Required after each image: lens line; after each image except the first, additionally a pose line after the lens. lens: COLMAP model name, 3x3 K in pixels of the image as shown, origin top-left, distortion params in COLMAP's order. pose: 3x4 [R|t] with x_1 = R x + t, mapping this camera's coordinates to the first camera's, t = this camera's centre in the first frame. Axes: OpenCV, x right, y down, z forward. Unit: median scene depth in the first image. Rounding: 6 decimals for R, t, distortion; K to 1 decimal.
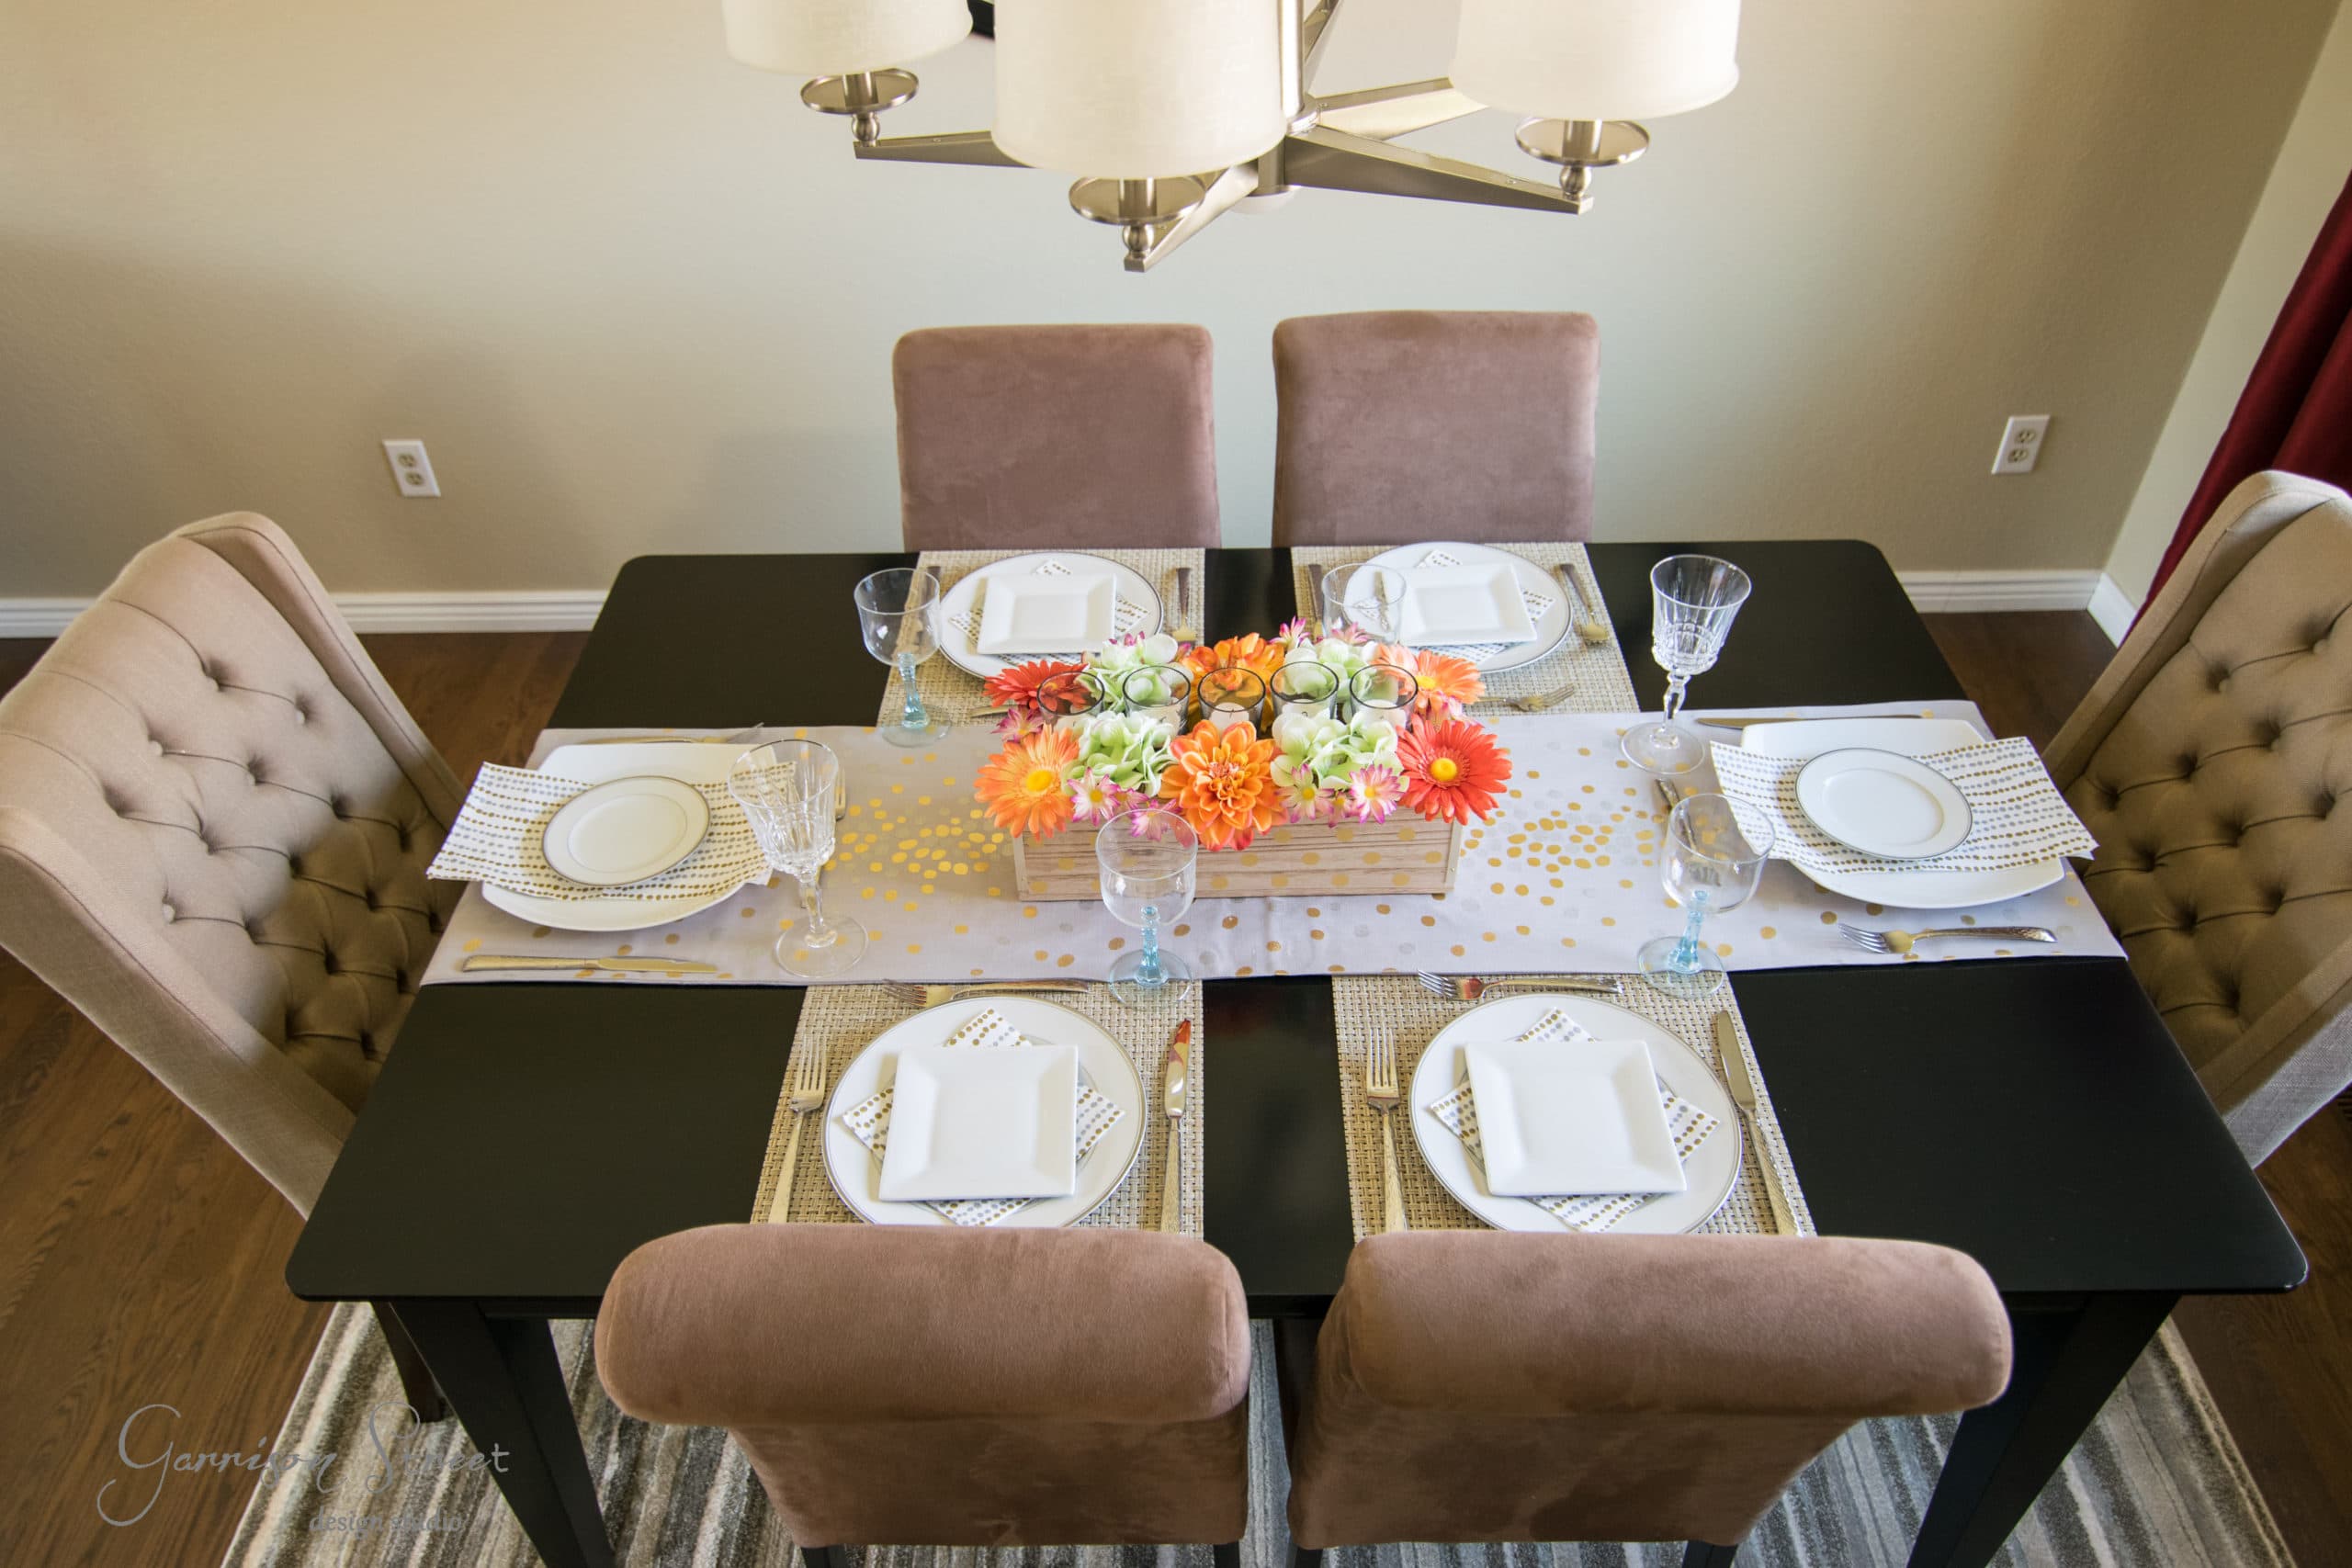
lens RADIAL K [[1584.9, 0, 1164.9], [0, 1584.9, 783.6], [0, 0, 1]] dist [0.001229, -0.020422]
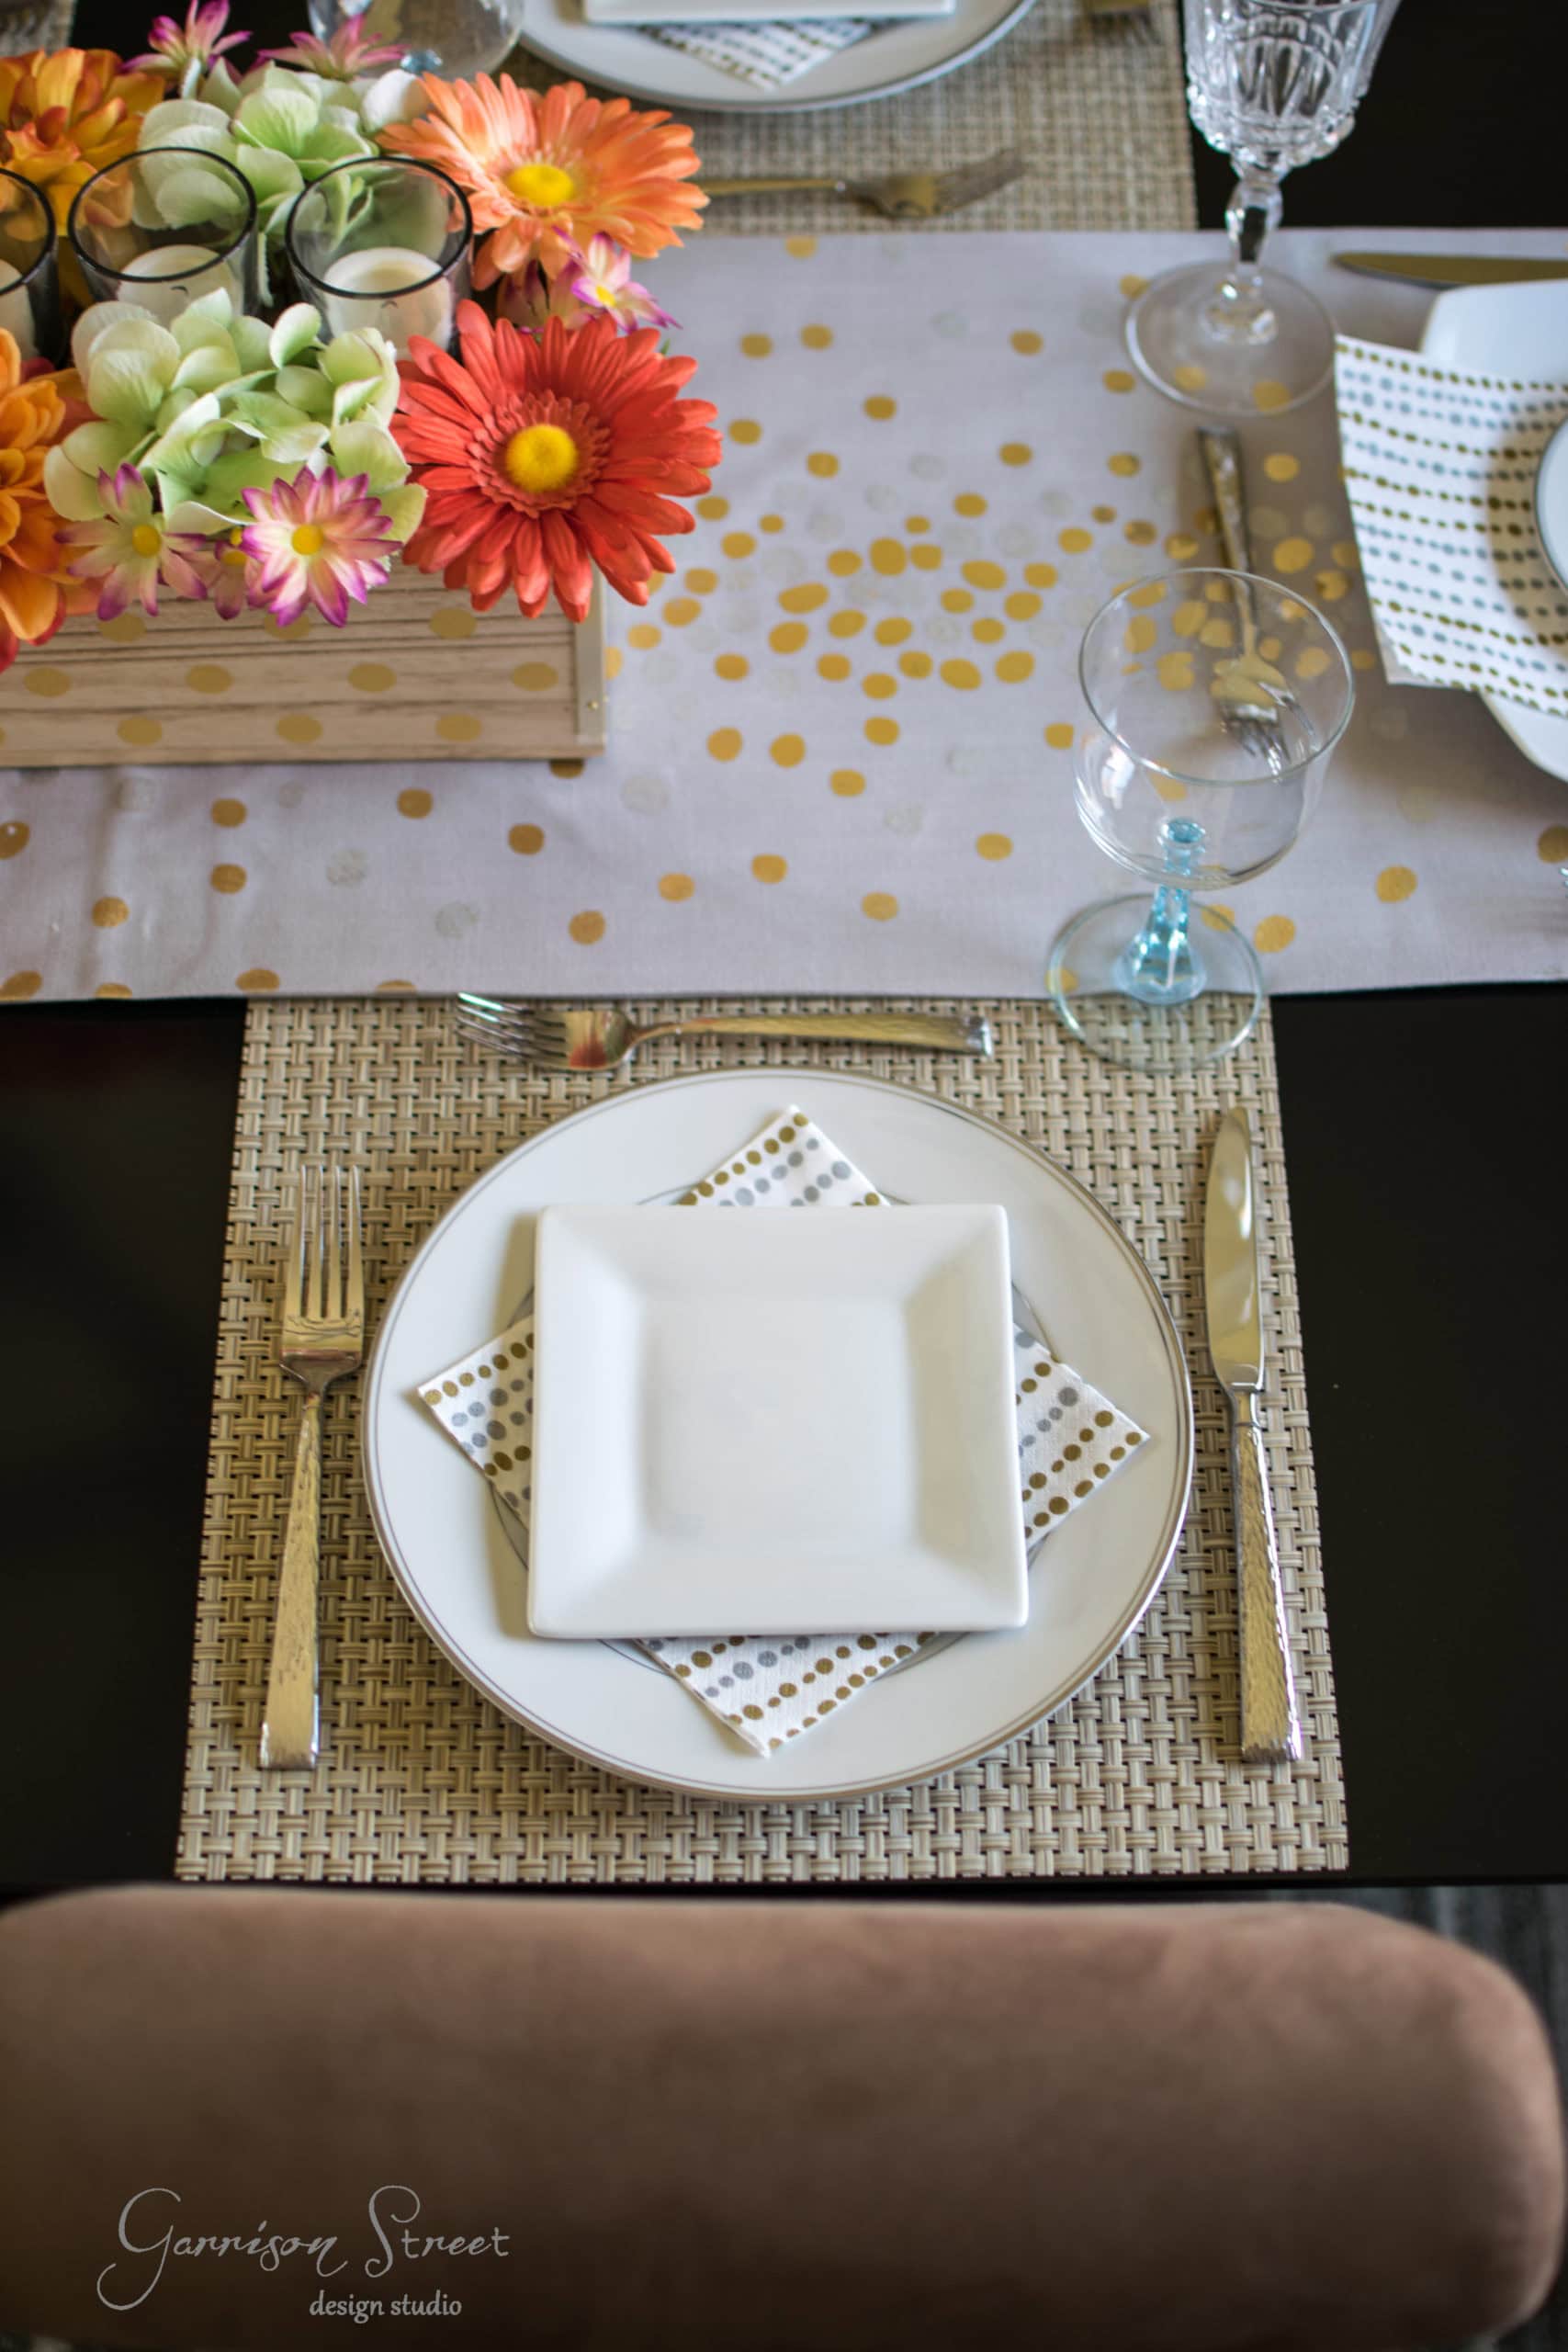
lens RADIAL K [[3578.0, 0, 769.1], [0, 3578.0, 1168.9], [0, 0, 1]] dist [-0.174280, 0.000000]
pose [[0.999038, 0.002624, 0.043764, 0.187086], [-0.016141, 0.950109, 0.311501, -0.105978], [-0.040763, -0.311908, 0.949238, 0.159609]]
